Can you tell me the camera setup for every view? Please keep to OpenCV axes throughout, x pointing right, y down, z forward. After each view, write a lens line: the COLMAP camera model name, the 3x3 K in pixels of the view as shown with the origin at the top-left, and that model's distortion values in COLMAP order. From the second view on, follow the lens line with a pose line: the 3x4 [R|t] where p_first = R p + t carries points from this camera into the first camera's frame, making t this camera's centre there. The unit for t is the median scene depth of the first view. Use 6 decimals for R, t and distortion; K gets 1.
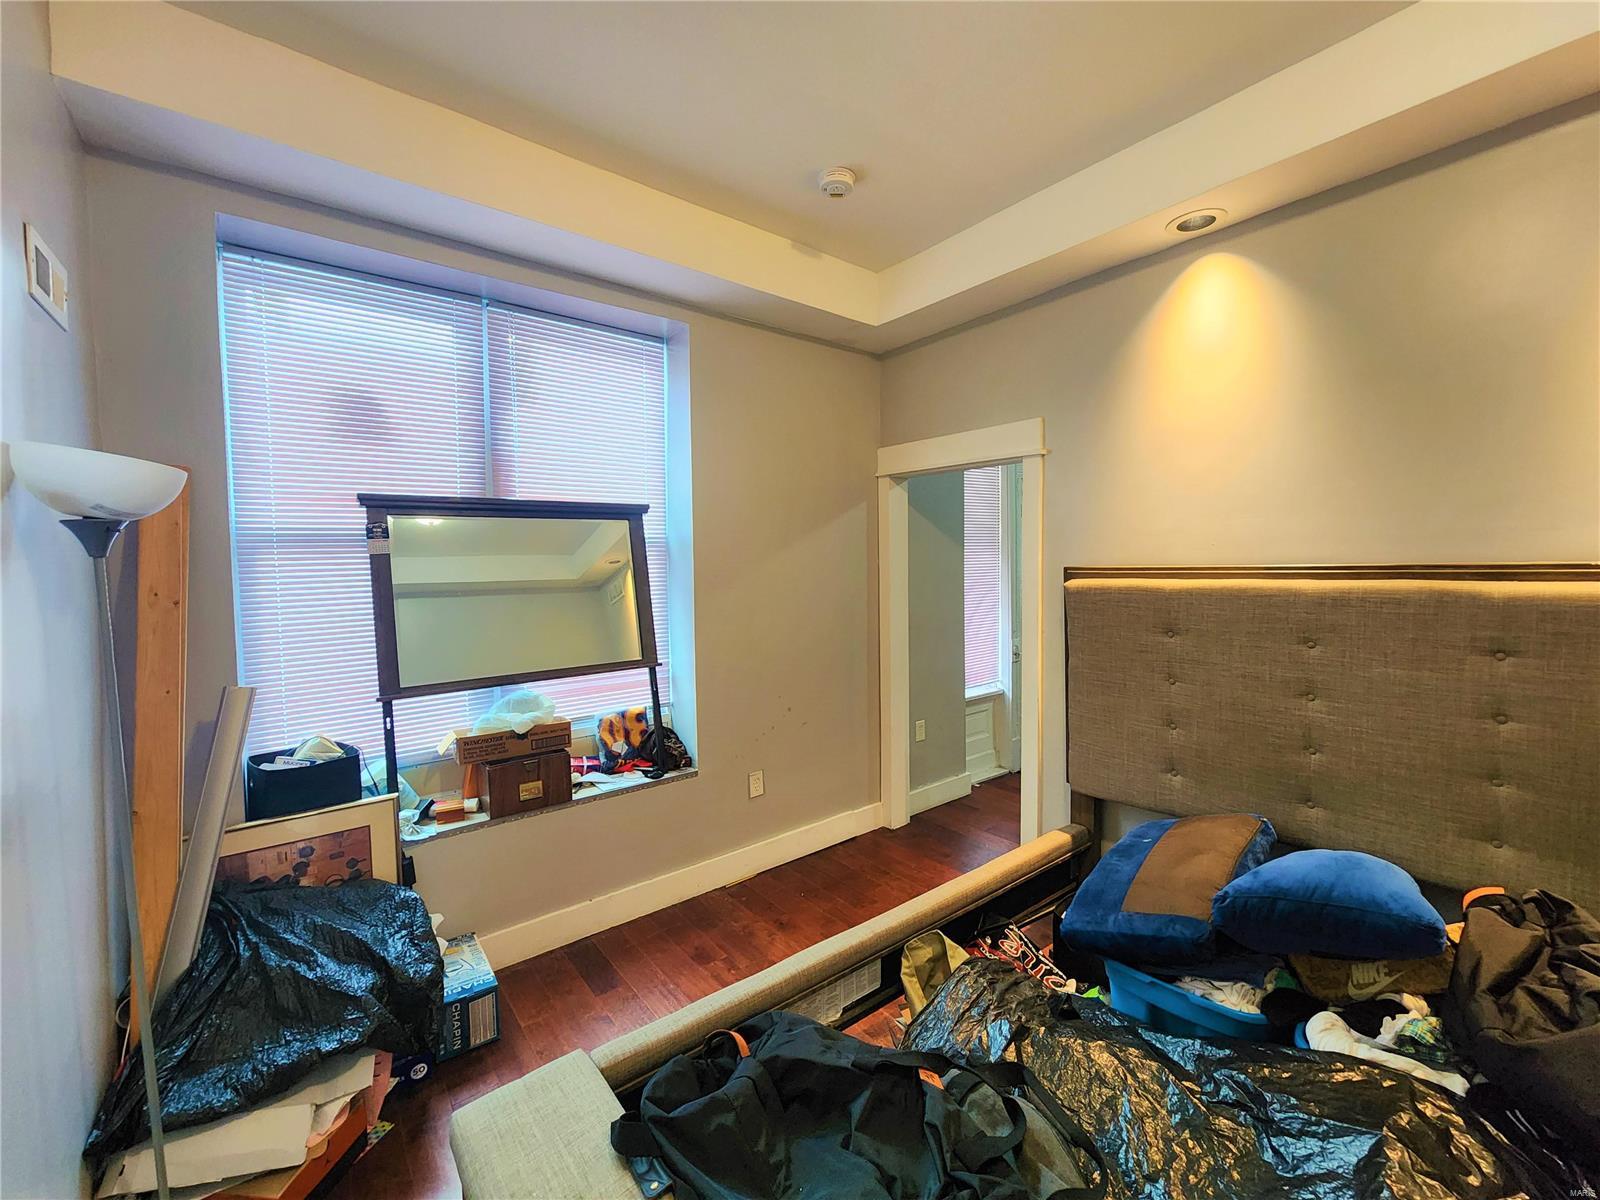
lens RADIAL K [[658.1, 0, 797.6], [0, 658.1, 598.9], [0, 0, 1]] dist [-0.001565, 0.000175]
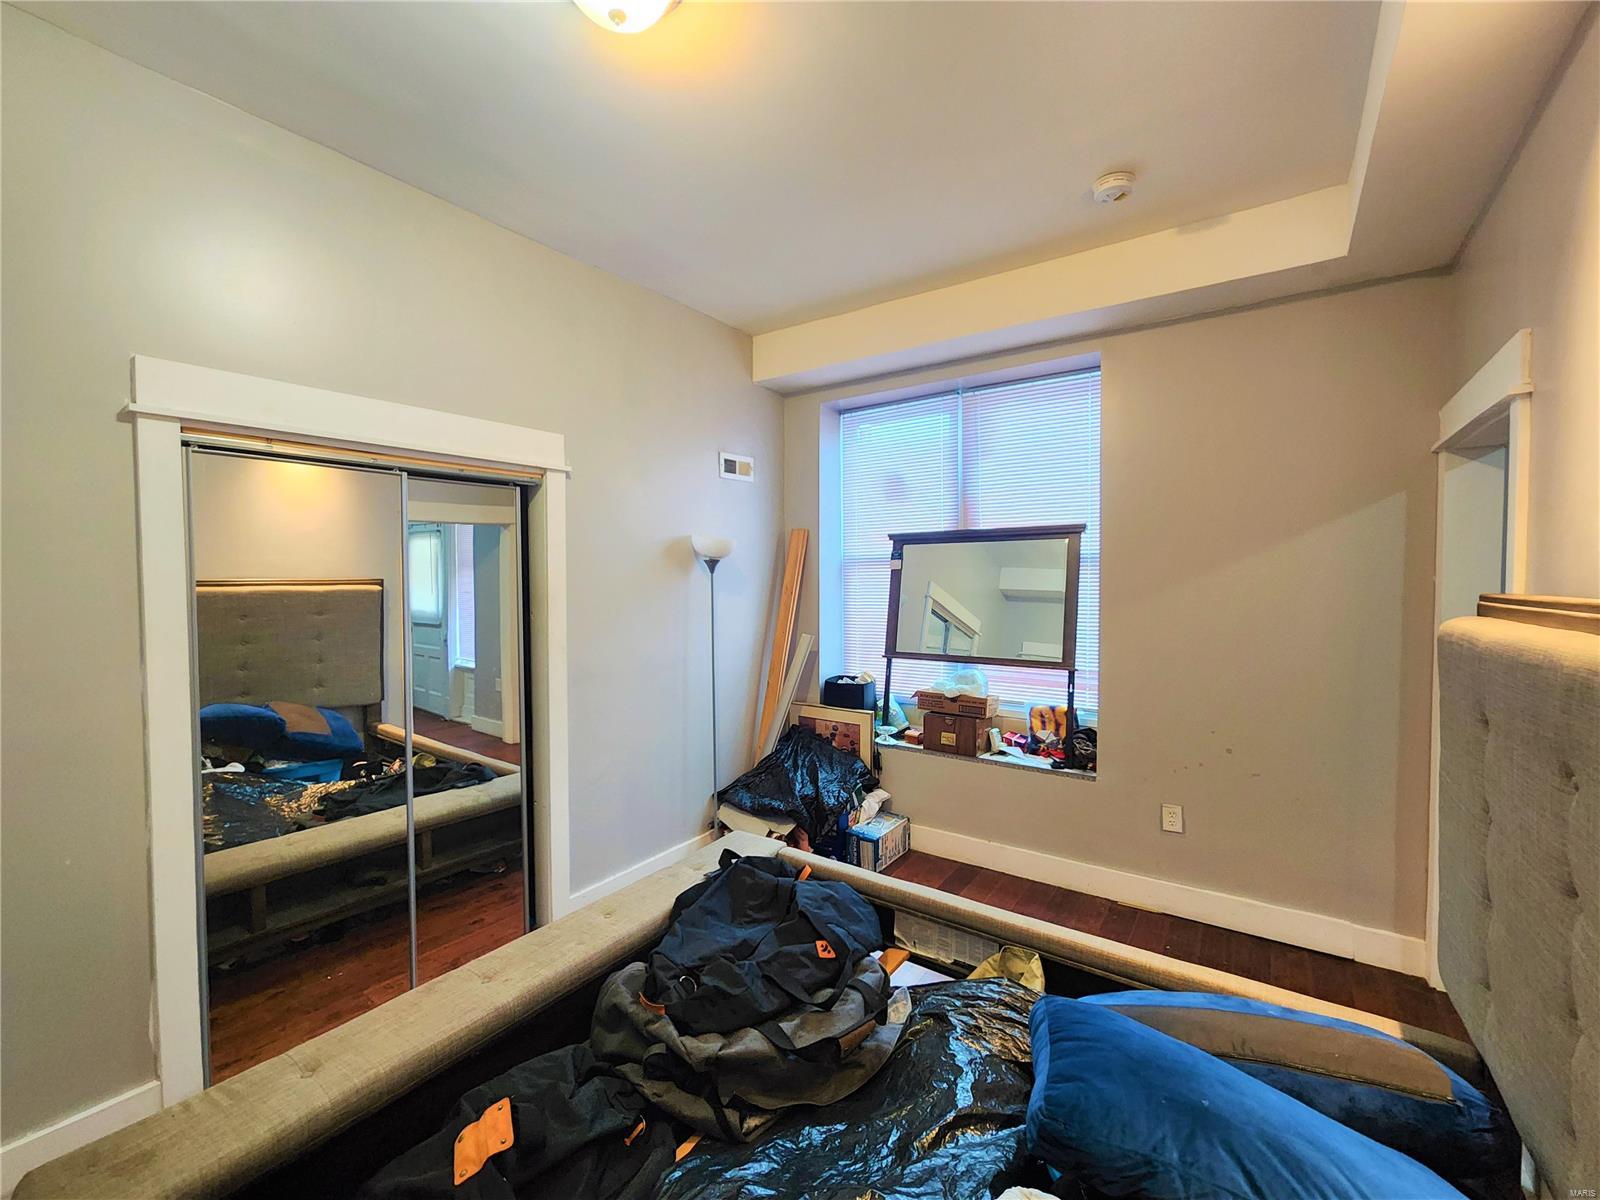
lens RADIAL K [[658.1, 0, 800.1], [0, 658.1, 599.0], [0, 0, 1]] dist [-0.001565, 0.000175]
pose [[0.284116, 0.046054, -0.957683, 0.815615], [-0.055183, 0.997975, 0.031621, -0.030671], [0.957201, 0.043863, 0.286082, 0.282412]]
